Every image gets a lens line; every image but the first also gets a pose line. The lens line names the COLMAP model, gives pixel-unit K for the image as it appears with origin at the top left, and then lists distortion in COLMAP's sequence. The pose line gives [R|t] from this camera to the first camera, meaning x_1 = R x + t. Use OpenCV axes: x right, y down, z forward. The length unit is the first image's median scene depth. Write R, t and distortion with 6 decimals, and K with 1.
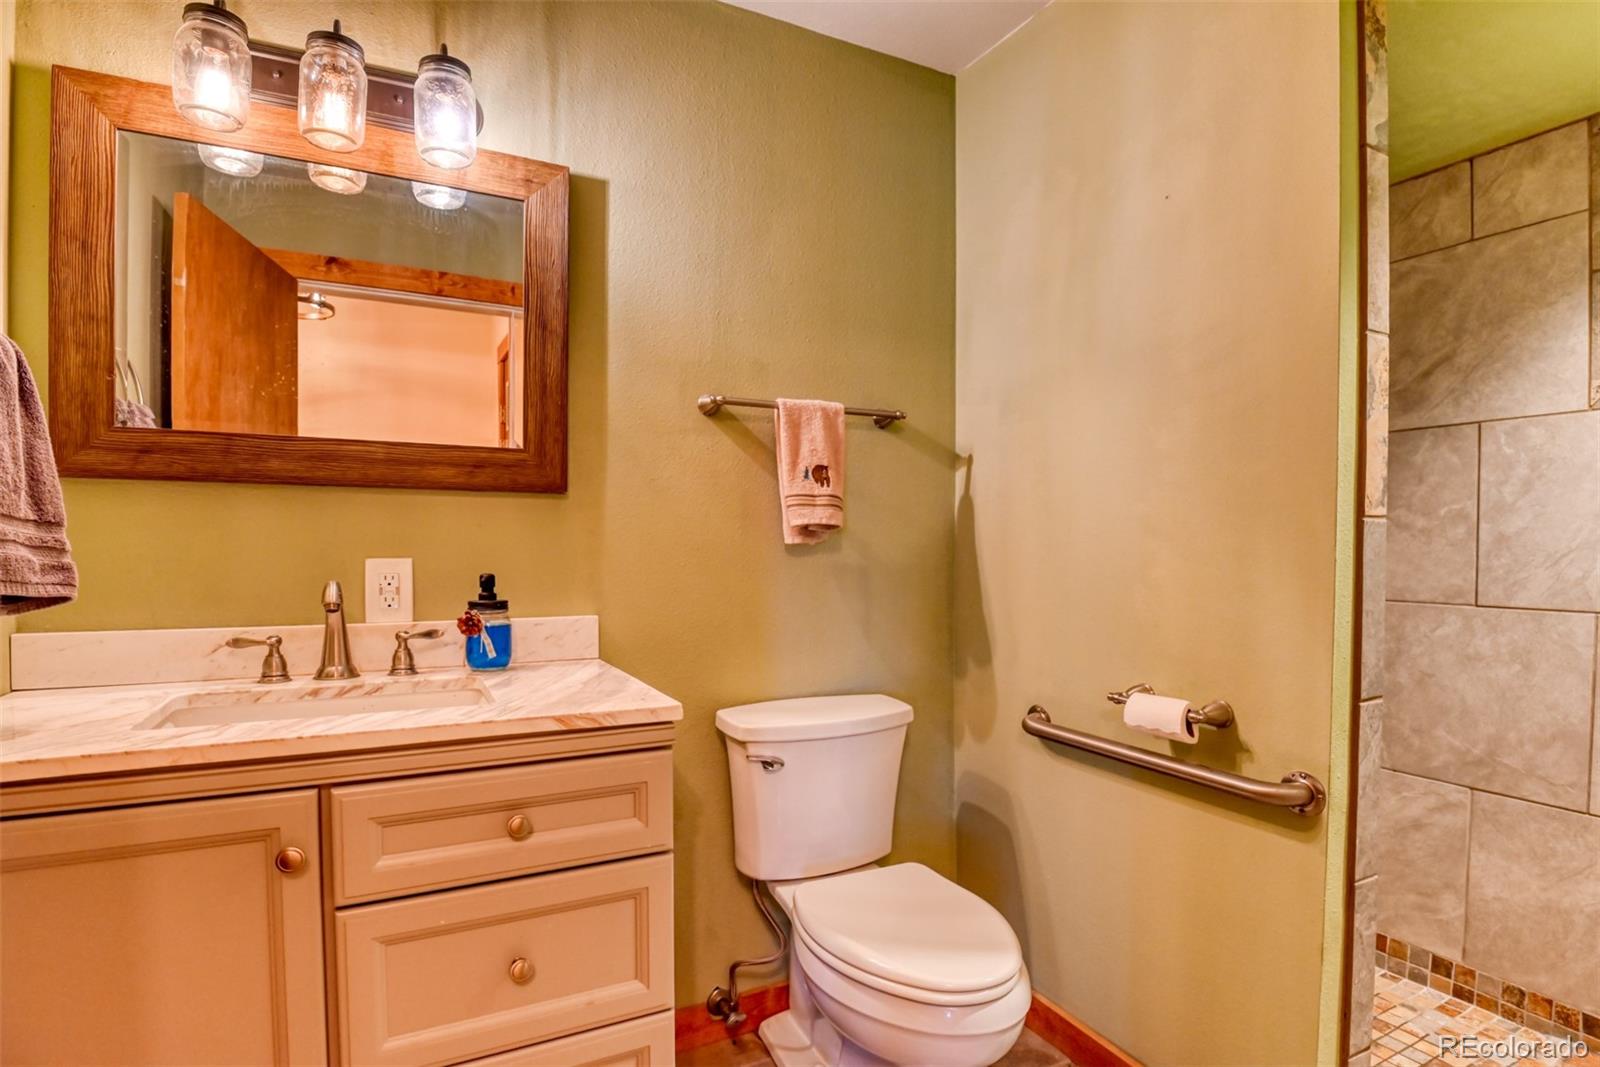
lens RADIAL K [[776.5, 0, 804.6], [0, 776.5, 538.7], [0, 0, 1]] dist [-0.021259, -0.004330]
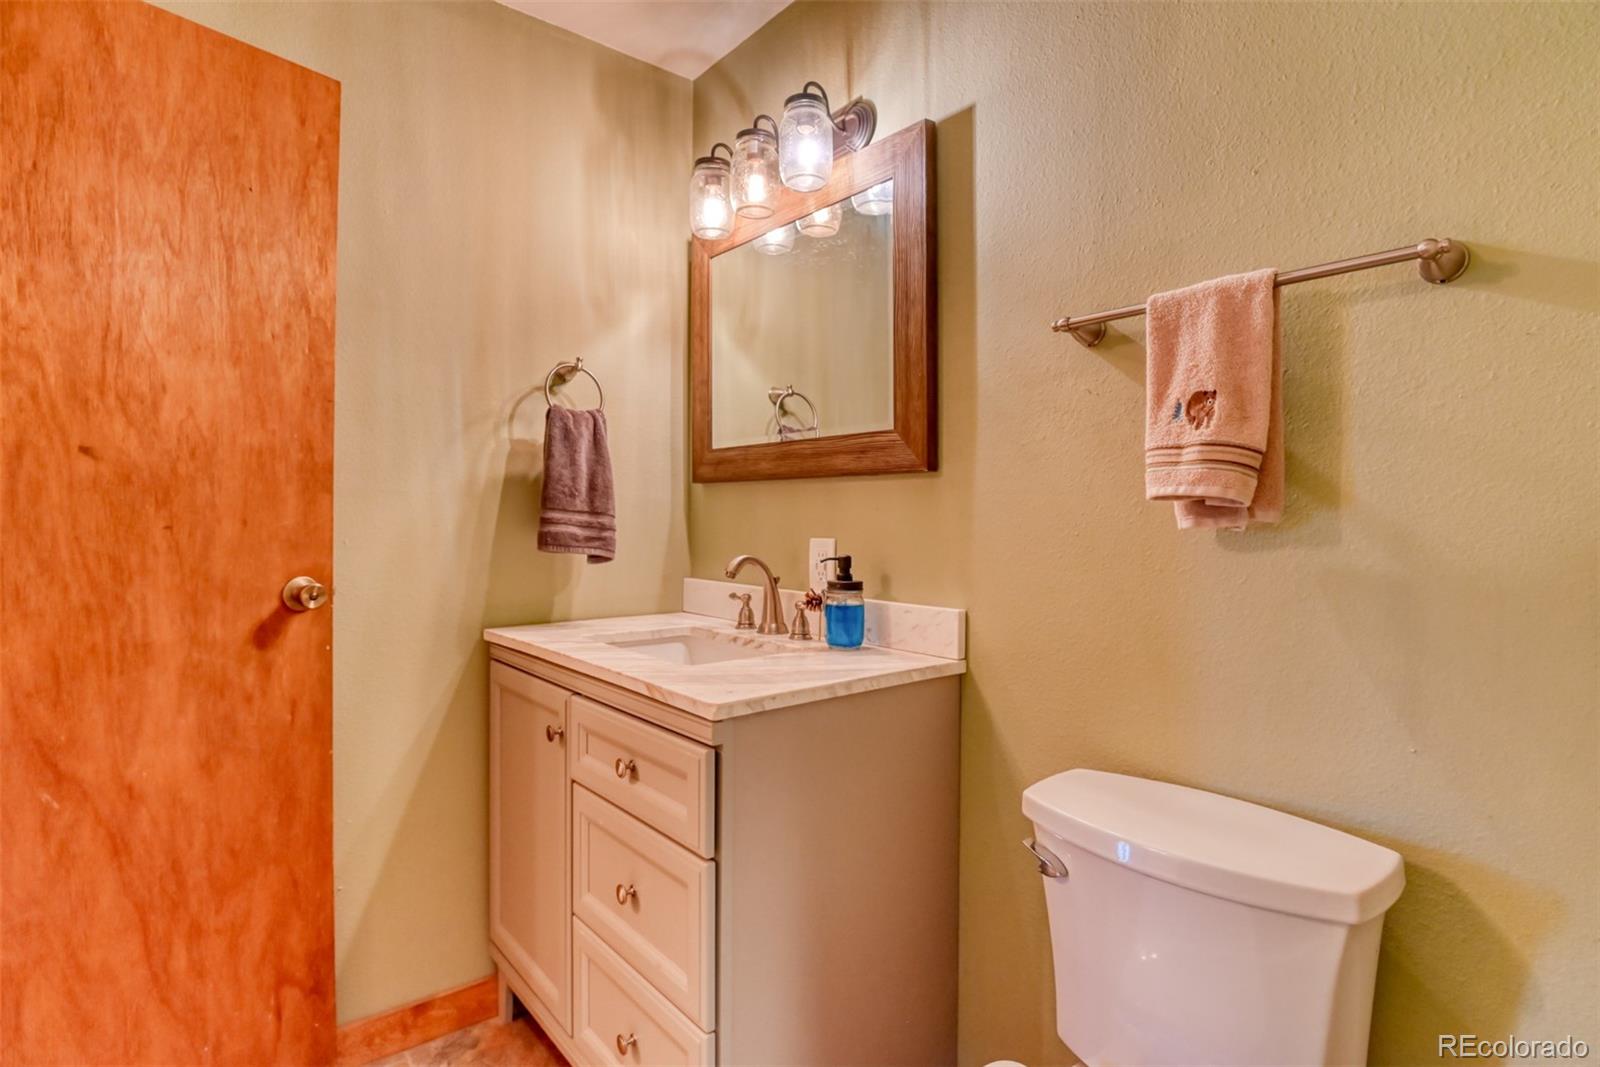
lens RADIAL K [[789.8, 0, 802.0], [0, 789.8, 503.6], [0, 0, 1]] dist [-0.033882, -0.000579]
pose [[0.237359, -0.021100, -0.971193, 0.587337], [0.003303, 0.999776, -0.020913, -0.001508], [0.971416, 0.001756, 0.237376, 0.670000]]
